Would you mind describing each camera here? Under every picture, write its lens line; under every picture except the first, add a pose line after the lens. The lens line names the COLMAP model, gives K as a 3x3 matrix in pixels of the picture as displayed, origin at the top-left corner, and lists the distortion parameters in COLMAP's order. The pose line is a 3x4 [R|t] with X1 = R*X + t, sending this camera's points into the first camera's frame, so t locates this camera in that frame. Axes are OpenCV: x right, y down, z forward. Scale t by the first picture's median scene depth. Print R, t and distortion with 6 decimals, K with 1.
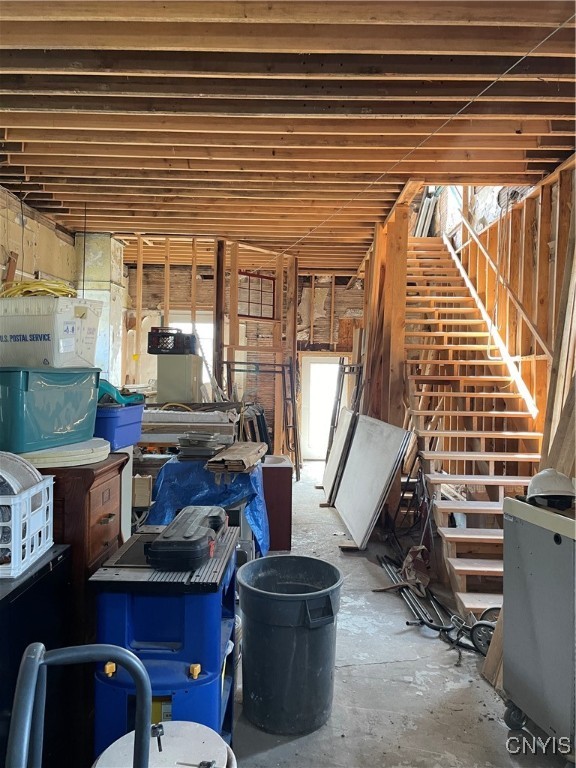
lens RADIAL K [[577.3, 0, 288.0], [0, 577.3, 384.0], [0, 0, 1]] dist [0.101157, -0.135013]
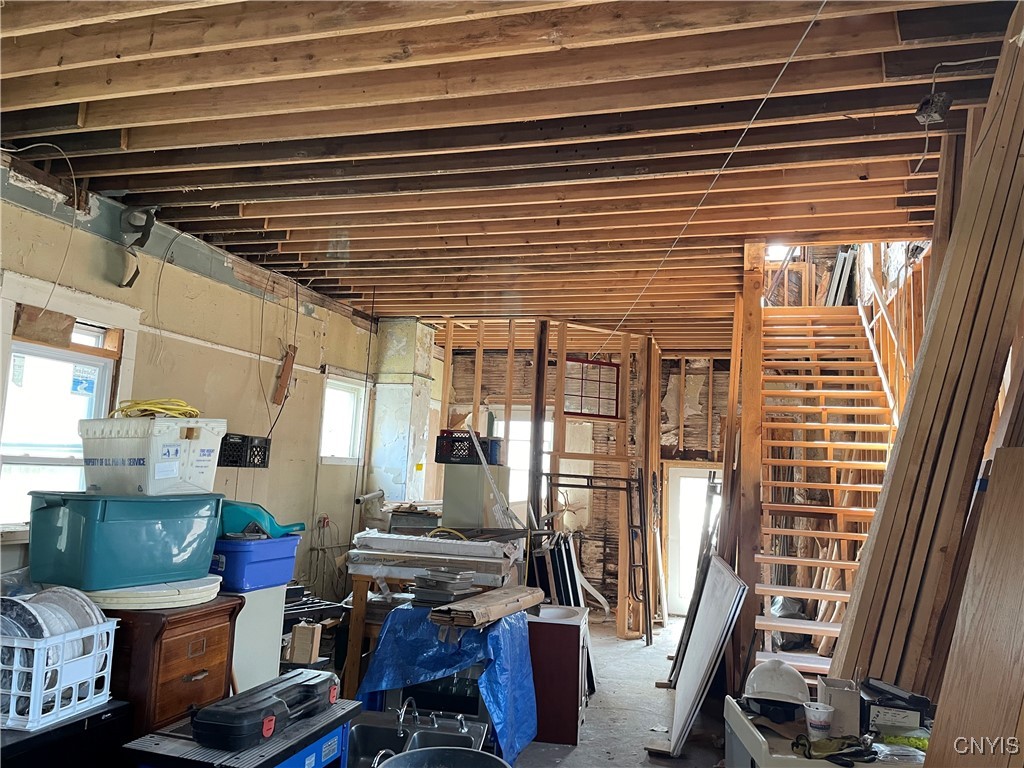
lens RADIAL K [[769.7, 0, 510.5], [0, 769.7, 375.3], [0, 0, 1]] dist [0.101157, -0.135013]
pose [[0.962785, -0.010784, -0.270051, 0.161563], [-0.030917, 0.988249, -0.149691, -0.016333], [0.268493, 0.152469, 0.951139, -0.010346]]
